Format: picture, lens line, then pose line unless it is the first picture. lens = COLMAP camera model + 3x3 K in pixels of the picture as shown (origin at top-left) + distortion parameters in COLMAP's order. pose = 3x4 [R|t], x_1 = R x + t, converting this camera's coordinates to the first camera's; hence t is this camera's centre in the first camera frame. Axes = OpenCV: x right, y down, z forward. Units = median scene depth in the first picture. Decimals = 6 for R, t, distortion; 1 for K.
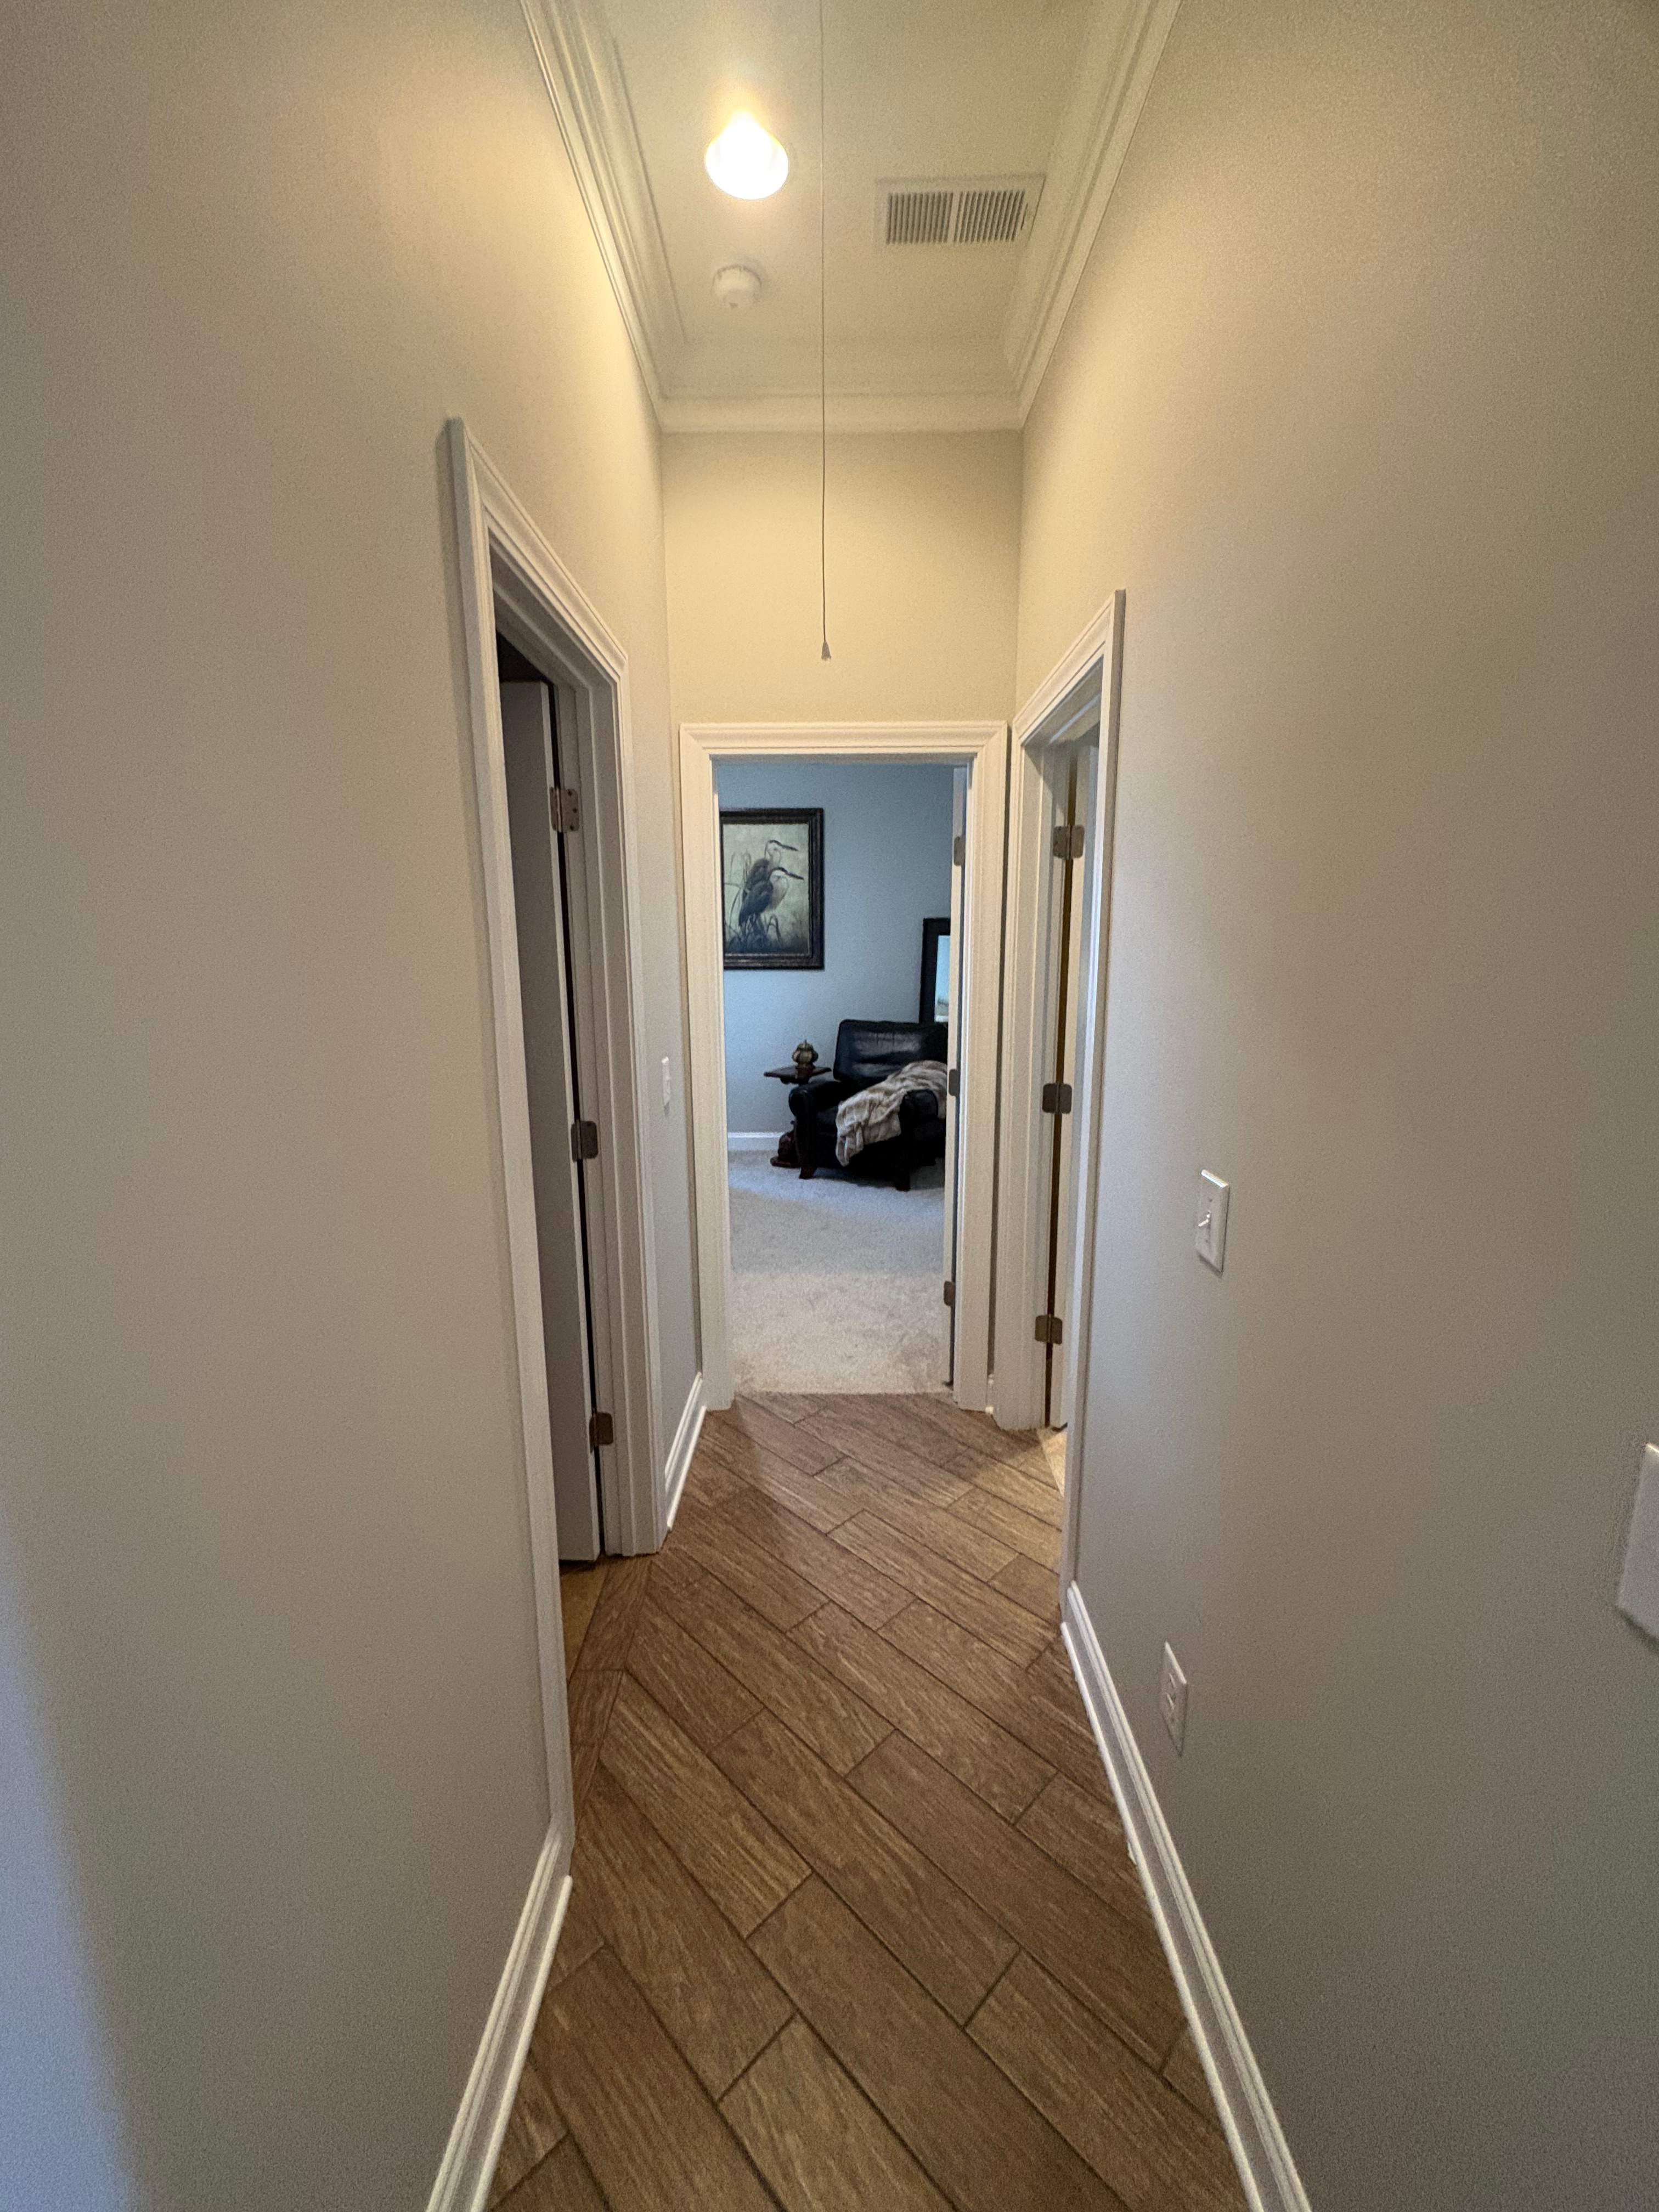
lens RADIAL K [[877.2, 0, 829.5], [0, 877.2, 1106.0], [0, 0, 1]] dist [-0.000082, -0.000055]
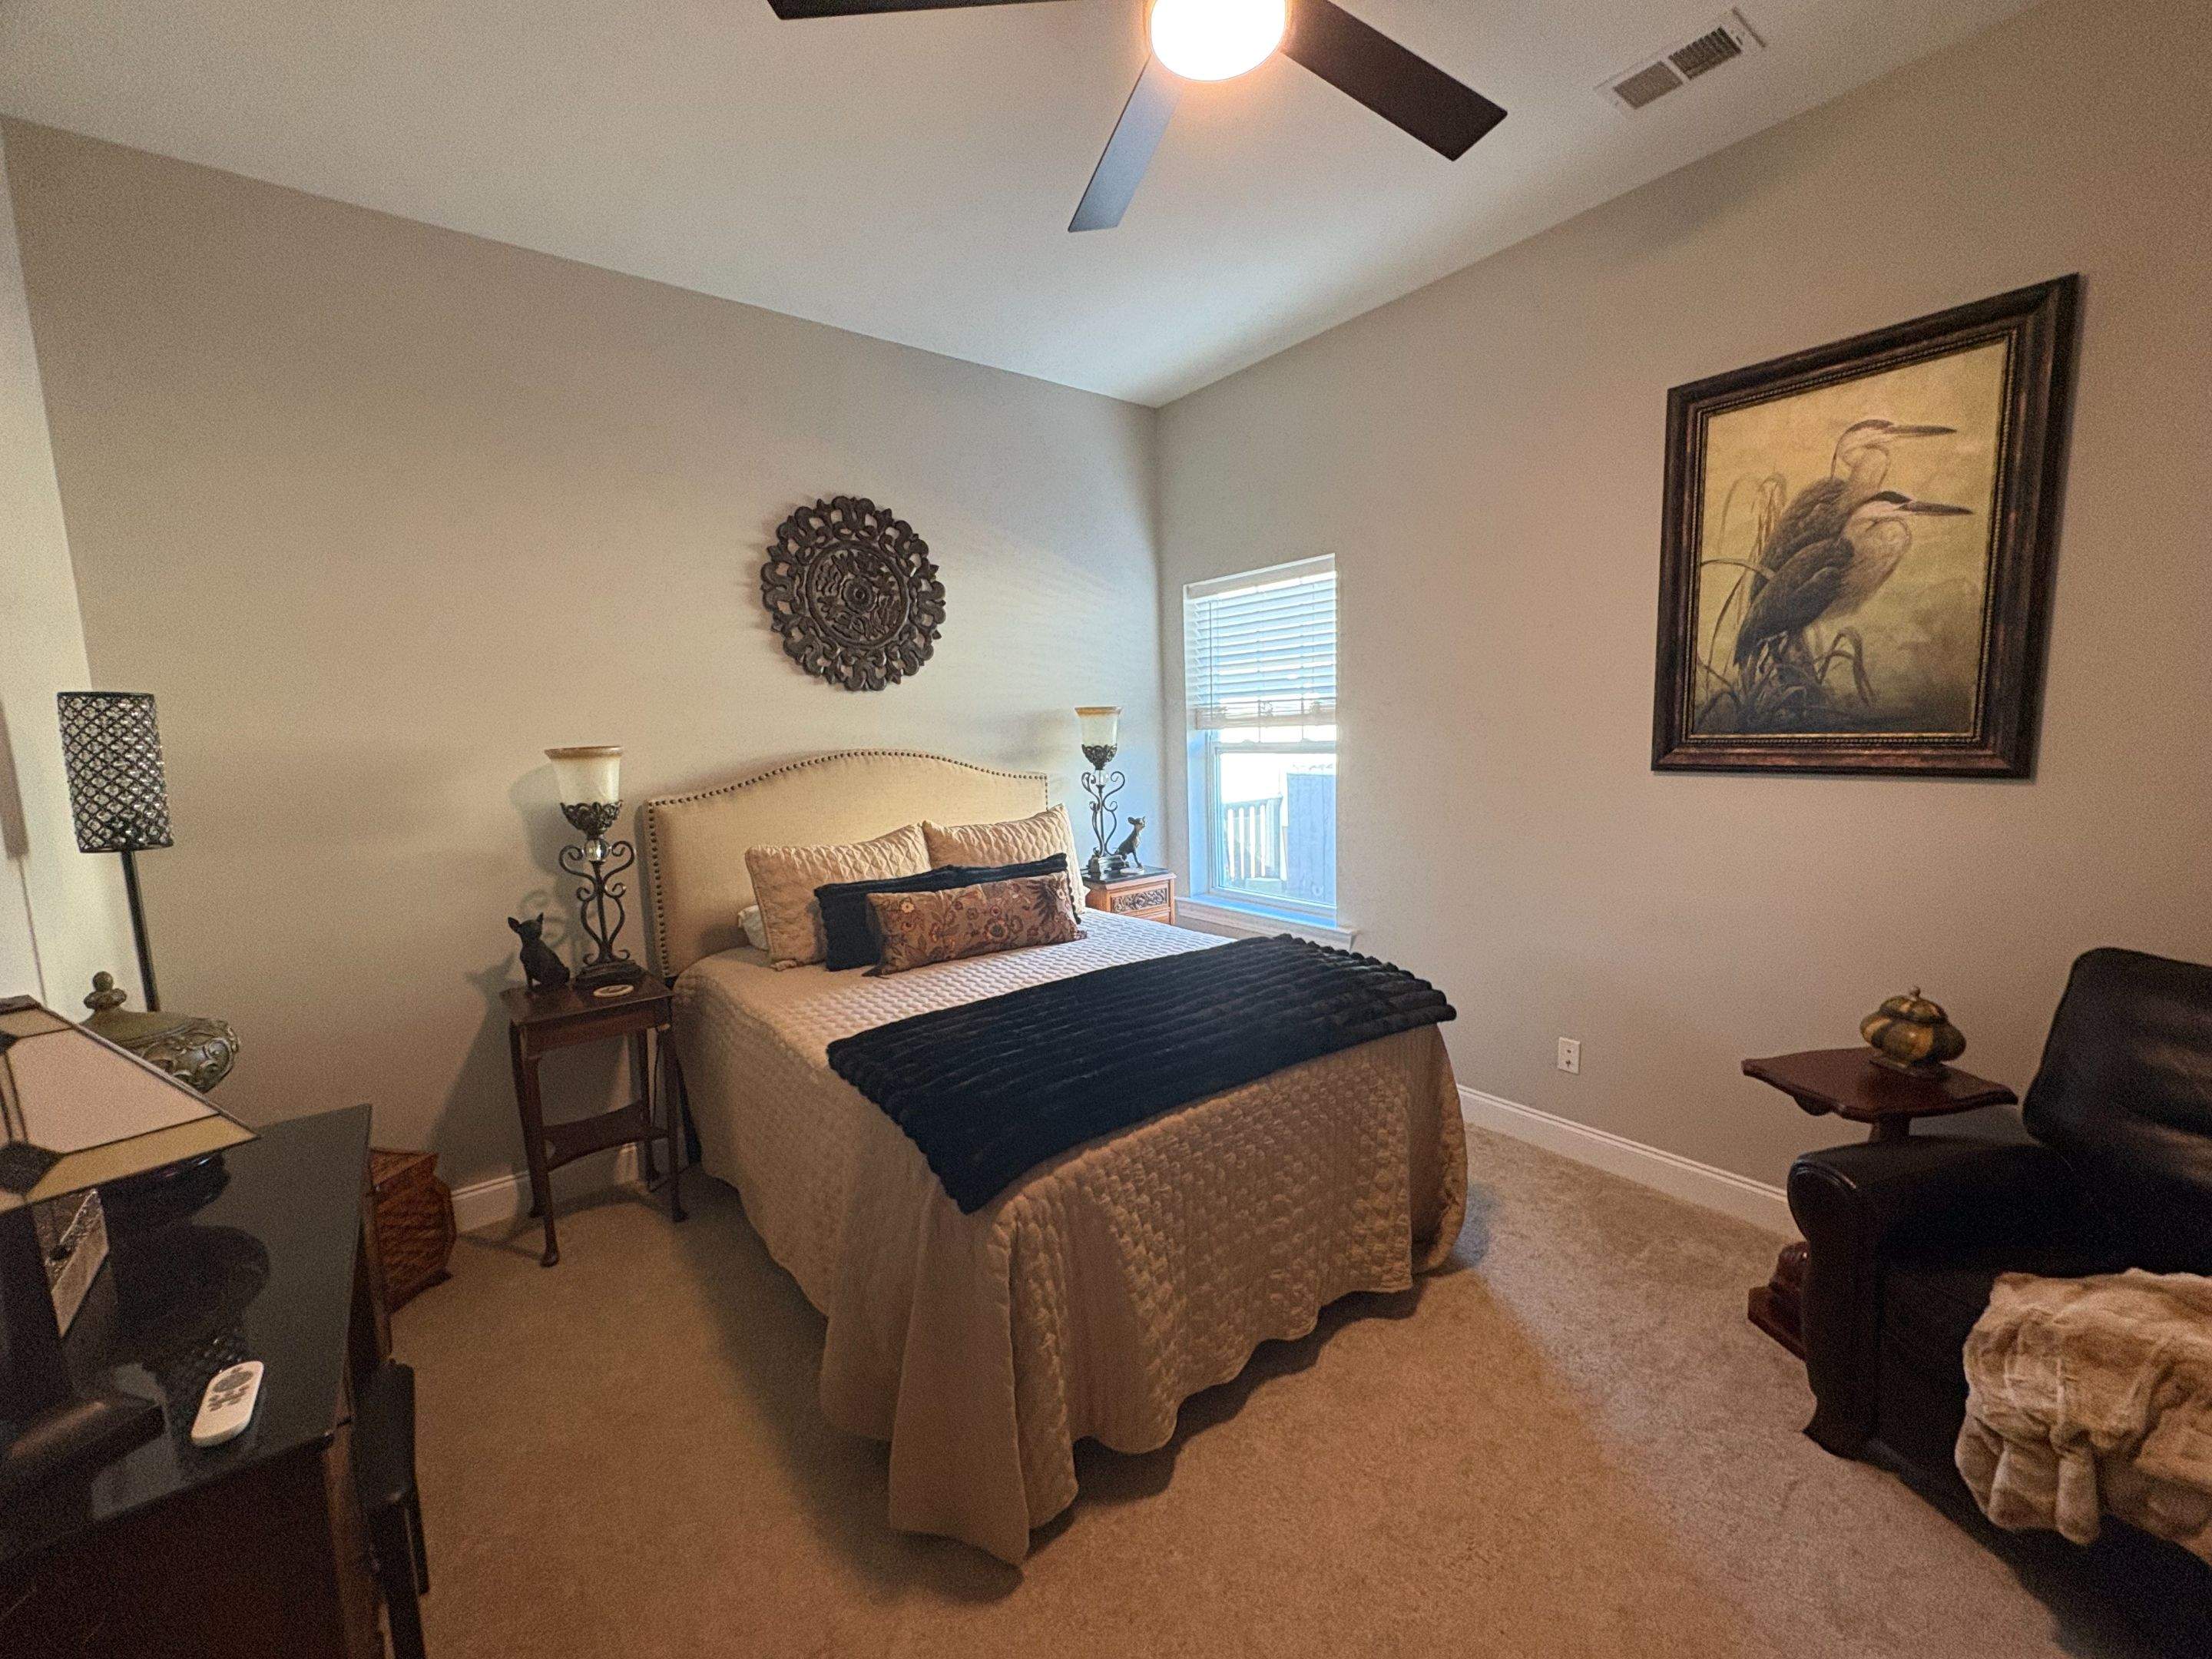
lens RADIAL K [[880.4, 0, 1108.0], [0, 880.4, 830.8], [0, 0, 1]] dist [0.000107, 0.000093]
pose [[0.620558, 0.079454, -0.780125, 0.038014], [-0.113334, 0.993496, 0.011033, -0.103526], [0.775927, 0.081569, 0.625527, 0.540394]]
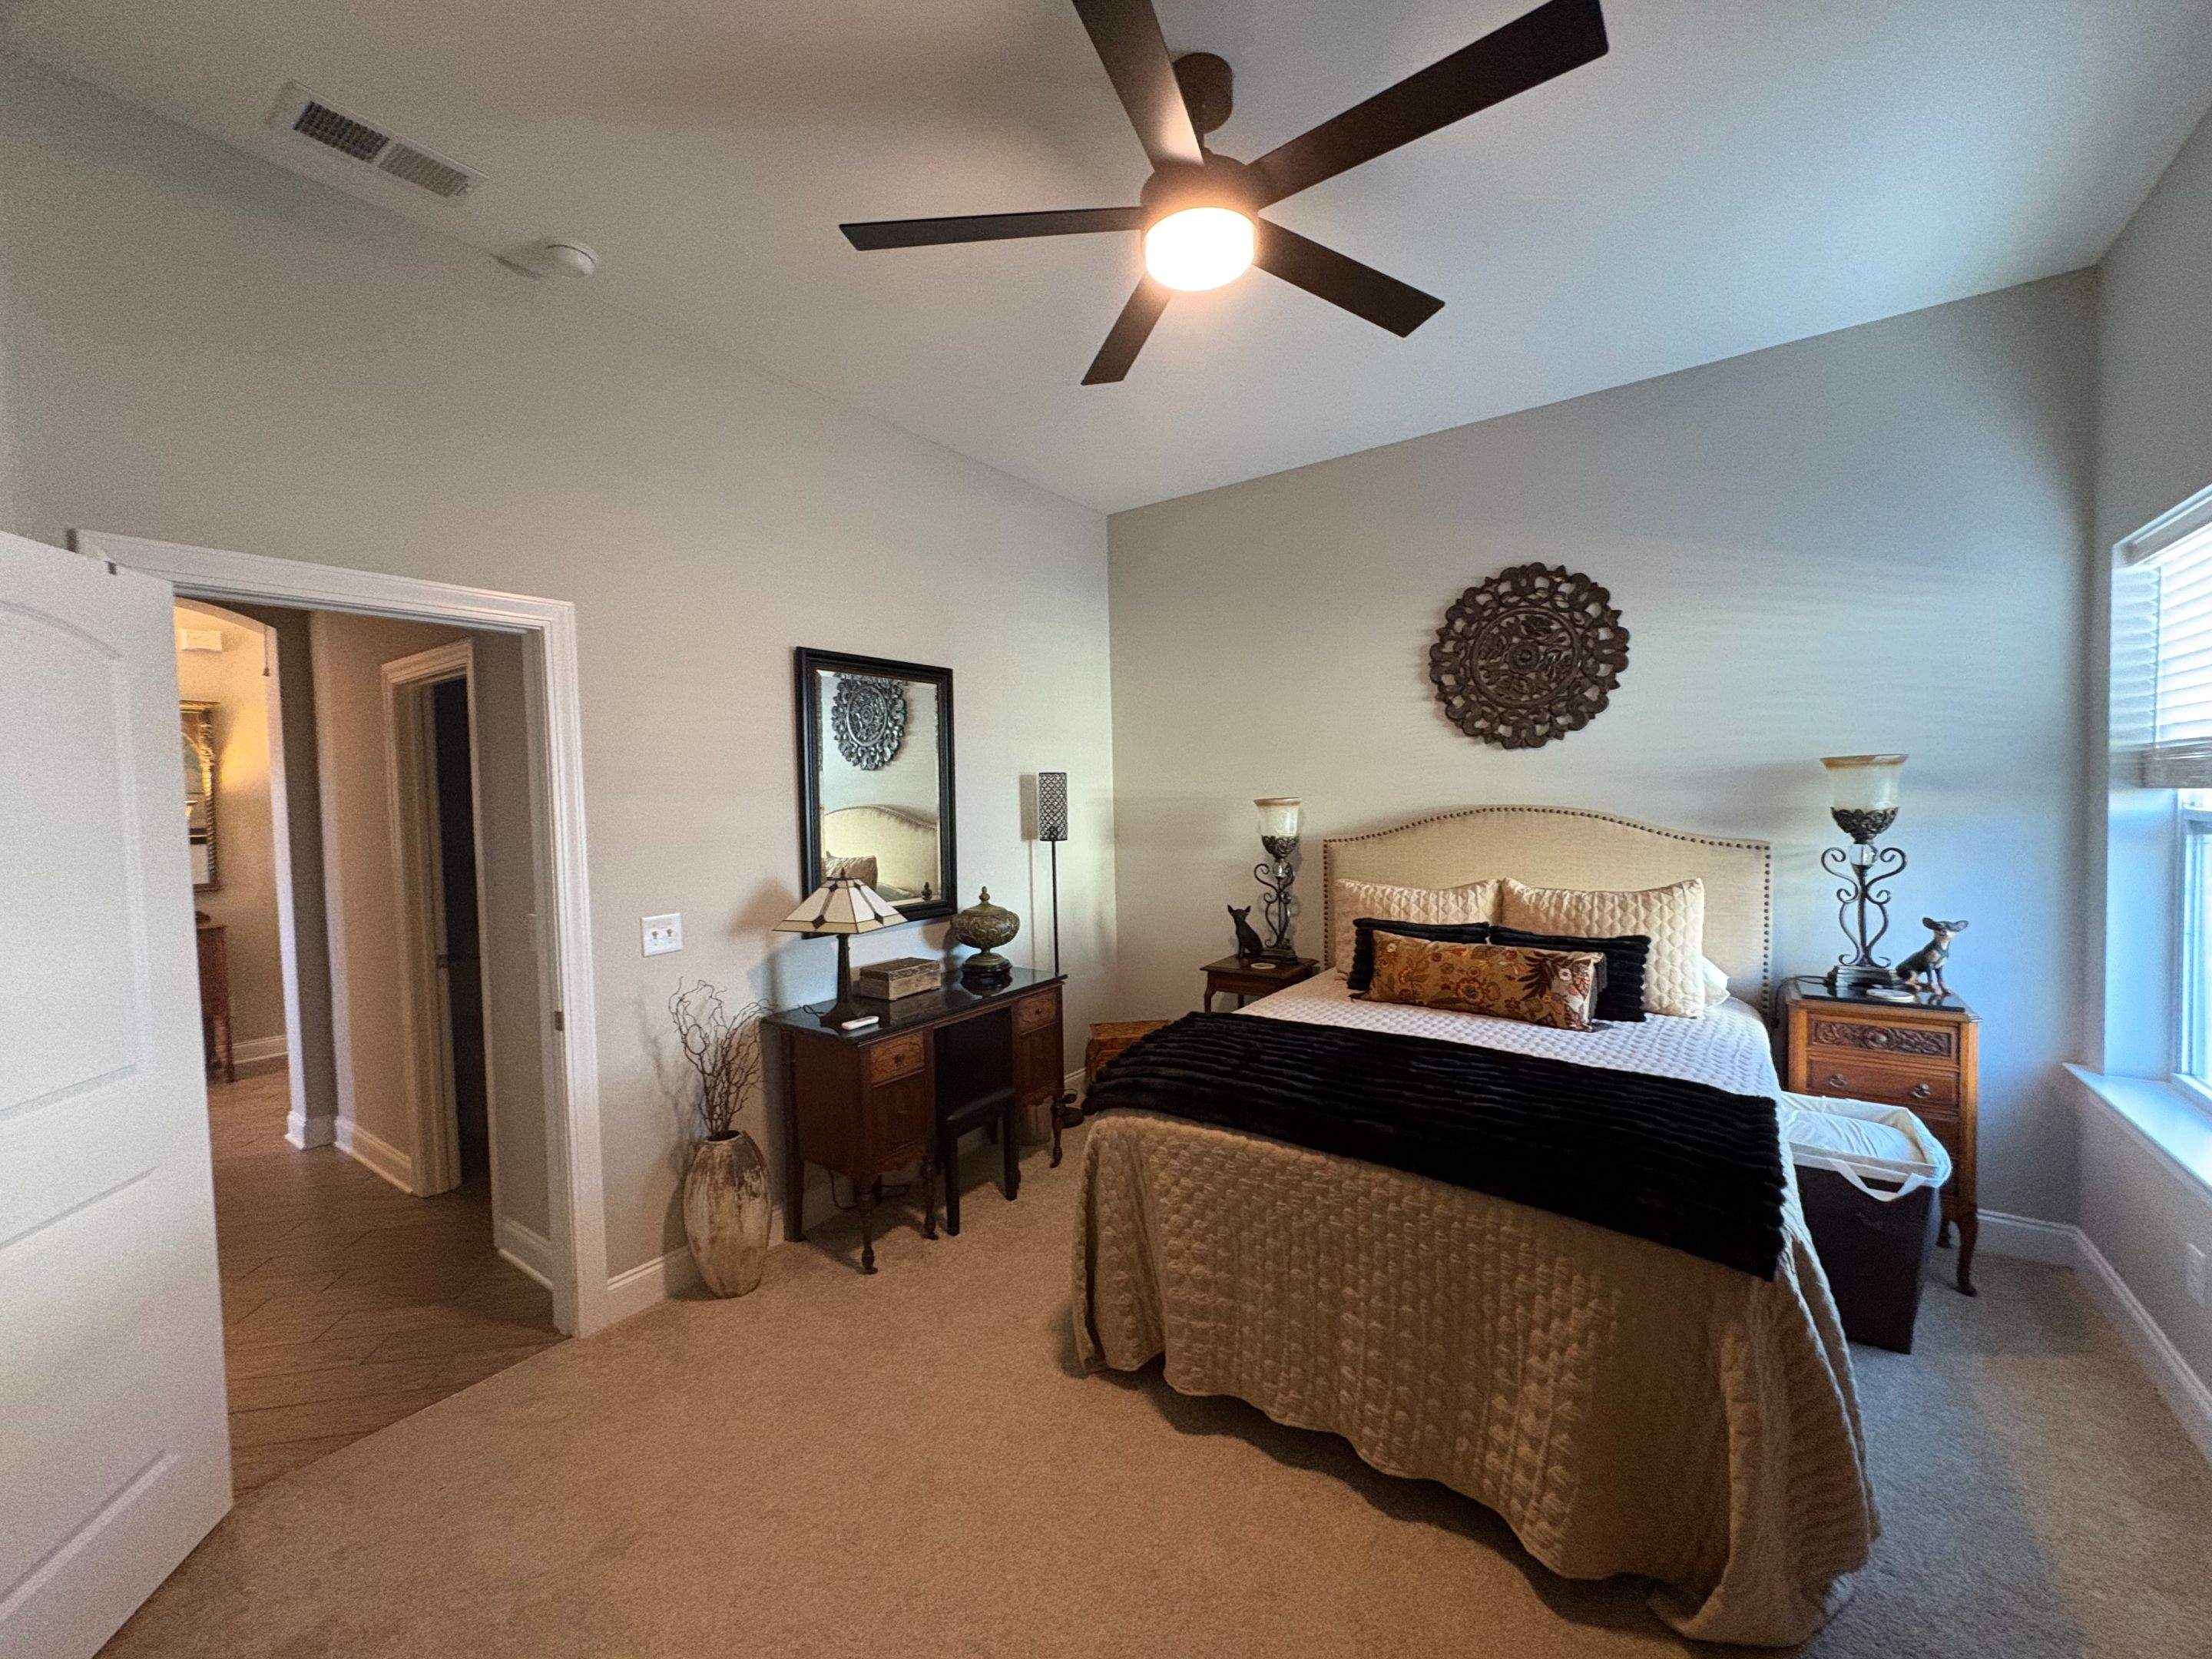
lens RADIAL K [[880.4, 0, 1108.0], [0, 880.4, 830.8], [0, 0, 1]] dist [0.000107, 0.000093]
pose [[-0.567906, 0.051031, -0.821510, 0.141517], [-0.122314, 0.981762, 0.145541, -0.175137], [0.813954, 0.183136, -0.551307, 0.918318]]
